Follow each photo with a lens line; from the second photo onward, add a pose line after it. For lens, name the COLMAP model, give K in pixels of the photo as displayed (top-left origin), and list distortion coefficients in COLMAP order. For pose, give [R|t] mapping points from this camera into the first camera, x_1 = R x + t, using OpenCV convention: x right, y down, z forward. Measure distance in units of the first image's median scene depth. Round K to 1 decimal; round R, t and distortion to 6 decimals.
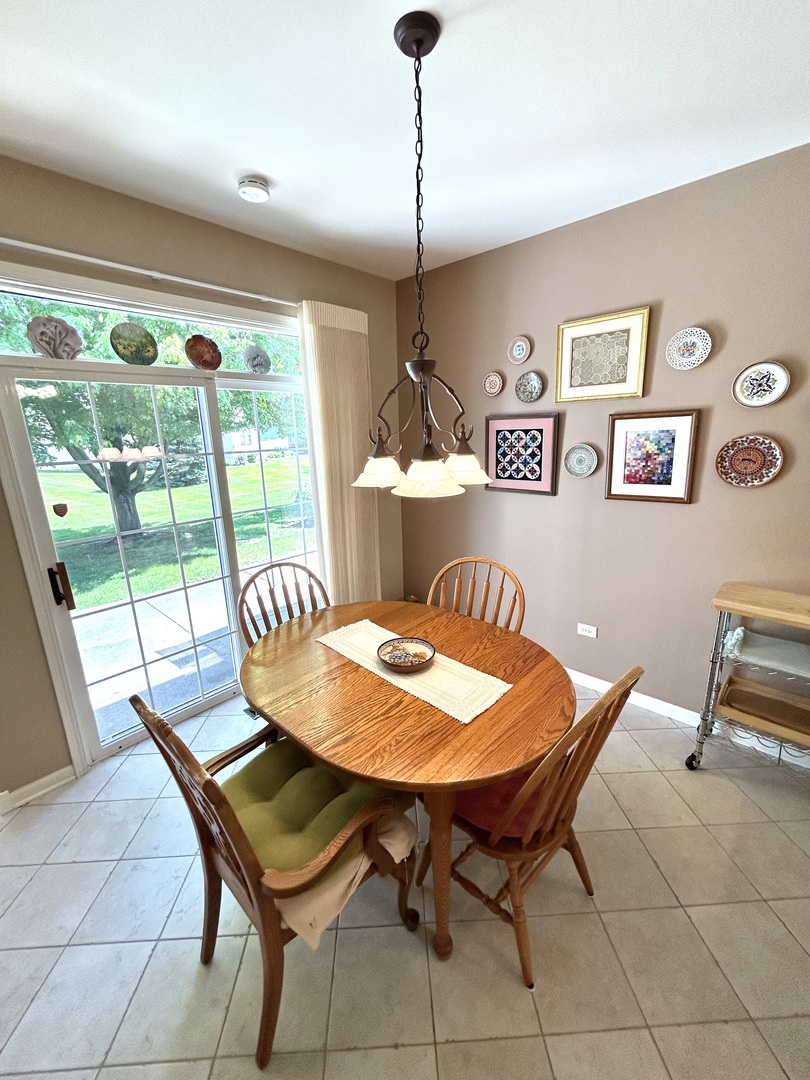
lens RADIAL K [[434.4, 0, 408.5], [0, 434.4, 542.3], [0, 0, 1]] dist [0.000746, 0.000012]
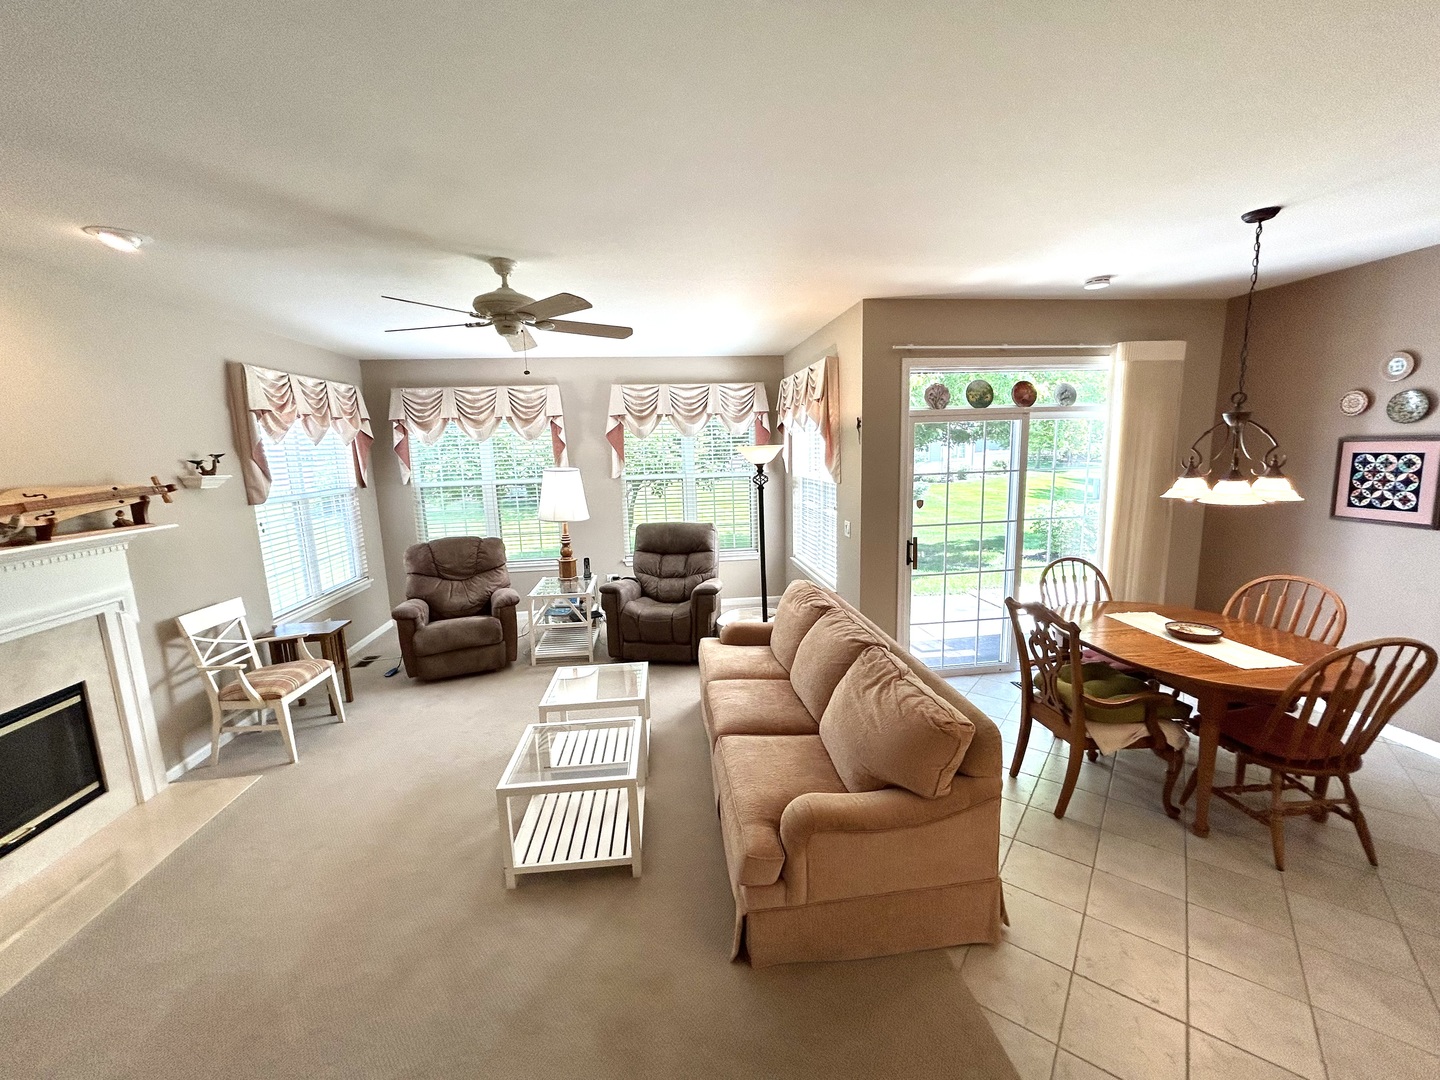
lens RADIAL K [[579.2, 0, 721.2], [0, 579.2, 539.6], [0, 0, 1]] dist [0.000746, 0.000012]
pose [[0.754245, 0.105742, -0.648022, 0.014746], [-0.155969, 0.987551, -0.020390, 0.159721], [0.637799, 0.116450, 0.761349, -0.788887]]
